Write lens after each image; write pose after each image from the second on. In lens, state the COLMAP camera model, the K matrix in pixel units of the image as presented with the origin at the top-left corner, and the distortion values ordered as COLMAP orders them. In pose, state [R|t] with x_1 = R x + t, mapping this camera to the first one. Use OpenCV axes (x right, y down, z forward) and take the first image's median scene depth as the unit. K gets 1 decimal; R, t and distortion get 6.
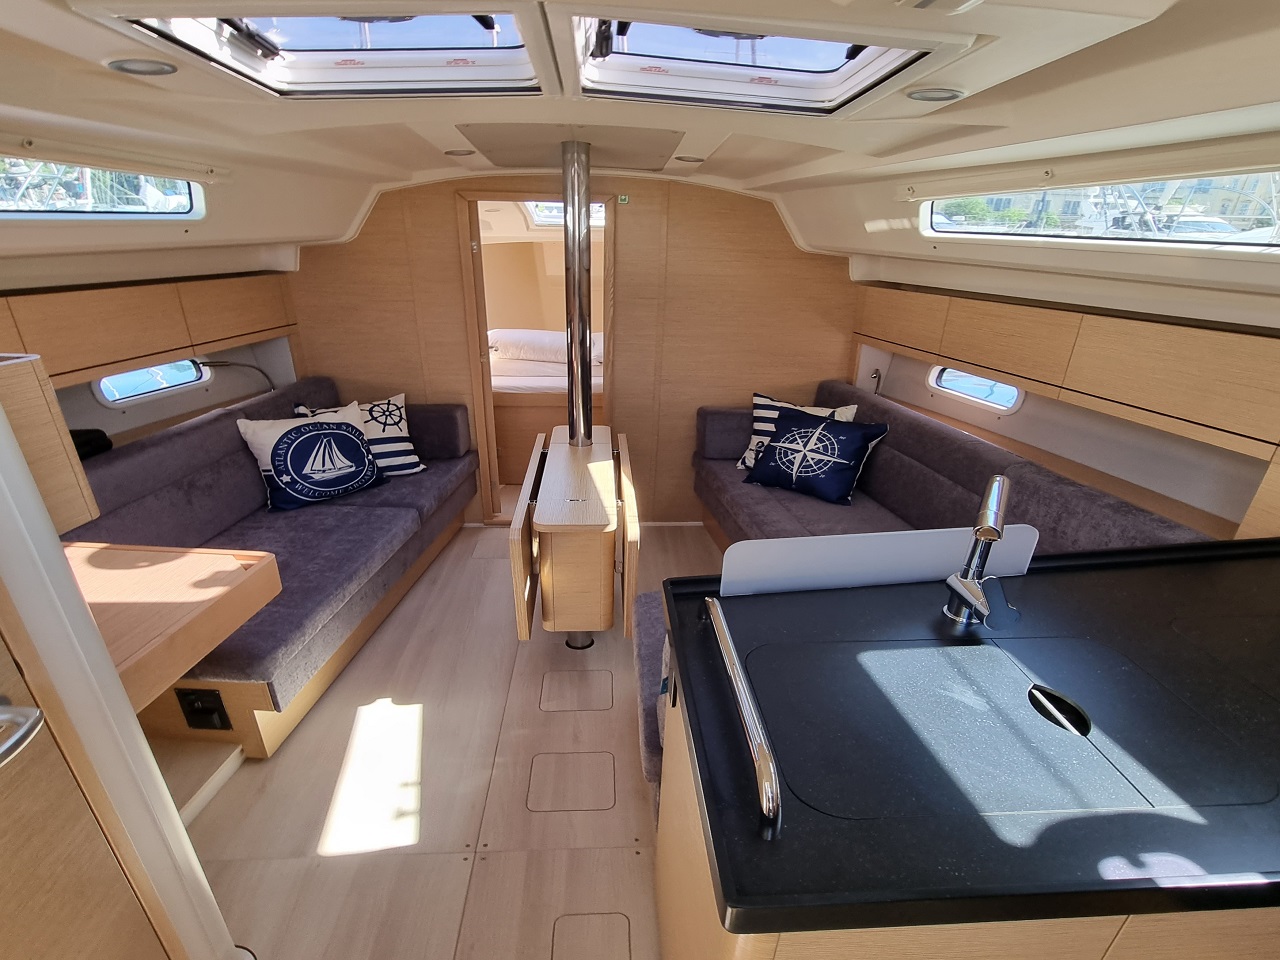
lens RADIAL K [[578.8, 0, 612.8], [0, 578.8, 474.6], [0, 0, 1]] dist [-0.009669, -0.000167]
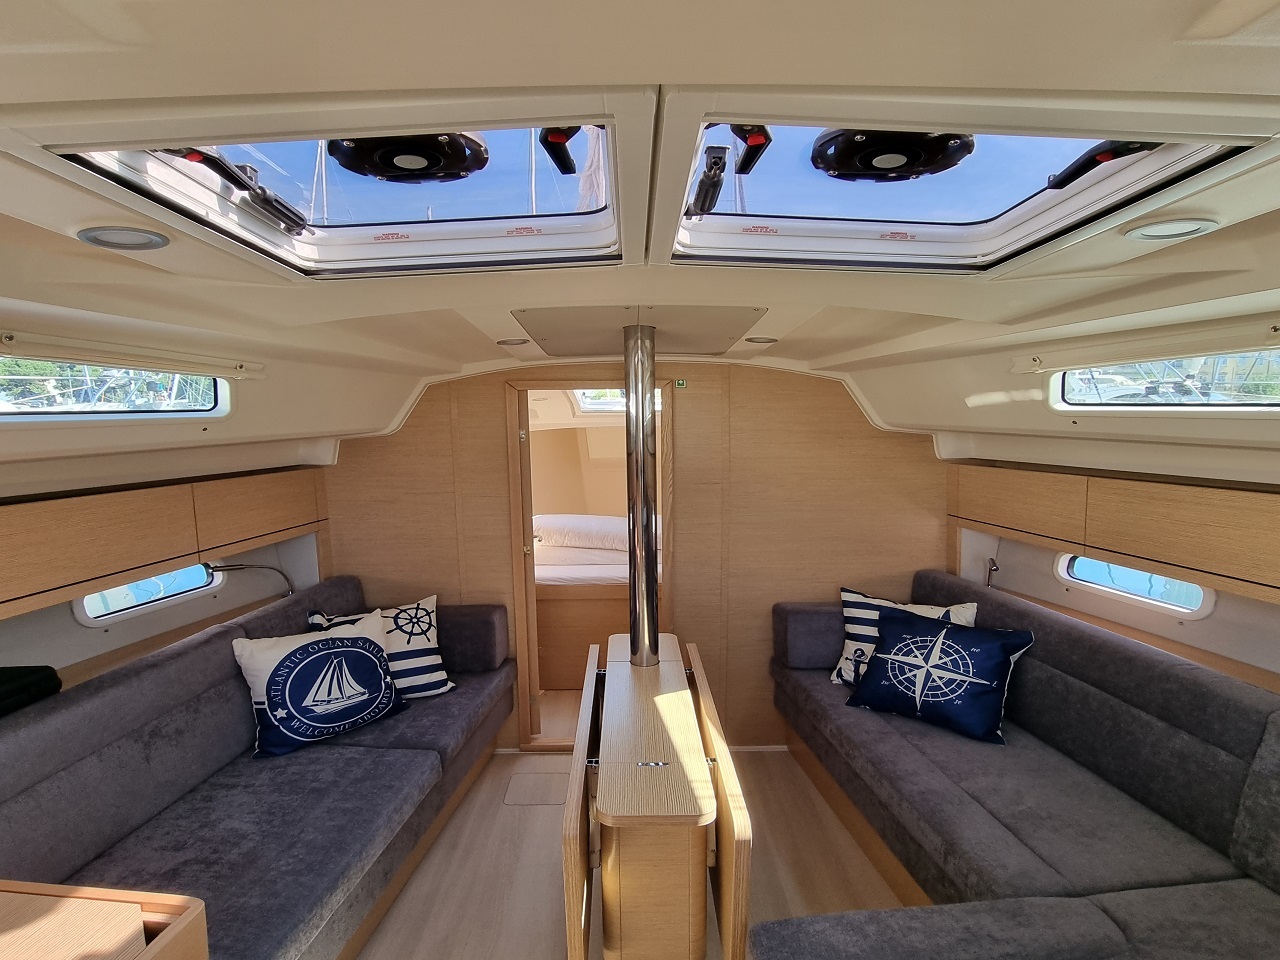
lens RADIAL K [[578.8, 0, 612.8], [0, 578.8, 474.6], [0, 0, 1]] dist [-0.009669, -0.000167]
pose [[0.998009, -0.023579, -0.058496, -0.044788], [0.005476, 0.956381, -0.292072, -0.065167], [0.062831, 0.291170, 0.954606, 0.147079]]
